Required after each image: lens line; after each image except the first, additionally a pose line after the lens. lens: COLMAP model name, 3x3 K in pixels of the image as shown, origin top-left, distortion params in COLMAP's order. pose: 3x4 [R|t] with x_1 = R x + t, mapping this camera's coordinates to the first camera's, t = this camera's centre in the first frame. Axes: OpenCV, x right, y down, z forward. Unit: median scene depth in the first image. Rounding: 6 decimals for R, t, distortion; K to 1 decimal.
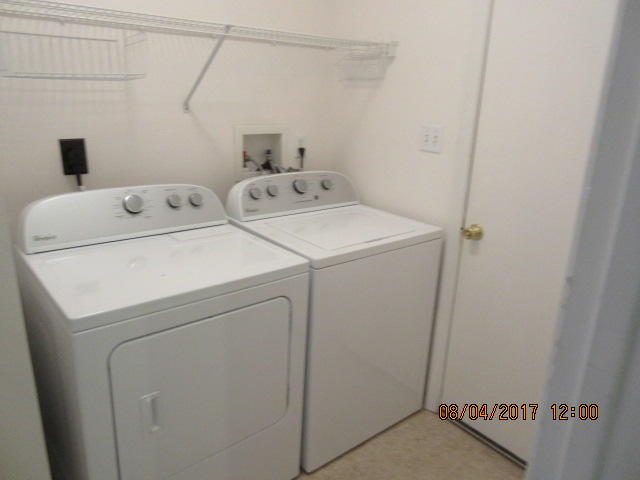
lens RADIAL K [[477.5, 0, 321.4], [0, 477.5, 243.7], [0, 0, 1]] dist [-0.014175, 0.009129]
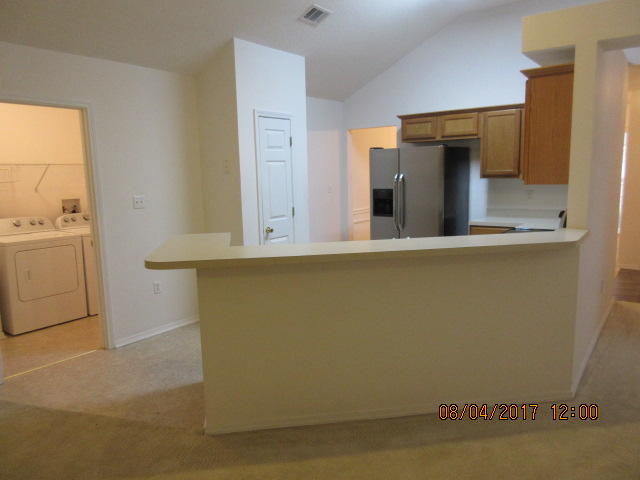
lens RADIAL K [[477.5, 0, 320.7], [0, 477.5, 241.7], [0, 0, 1]] dist [-0.014175, 0.009129]
pose [[0.965067, -0.095760, 0.243876, 0.591601], [0.133104, 0.980943, -0.141545, 0.598968], [-0.225674, 0.169061, 0.959422, -1.912469]]
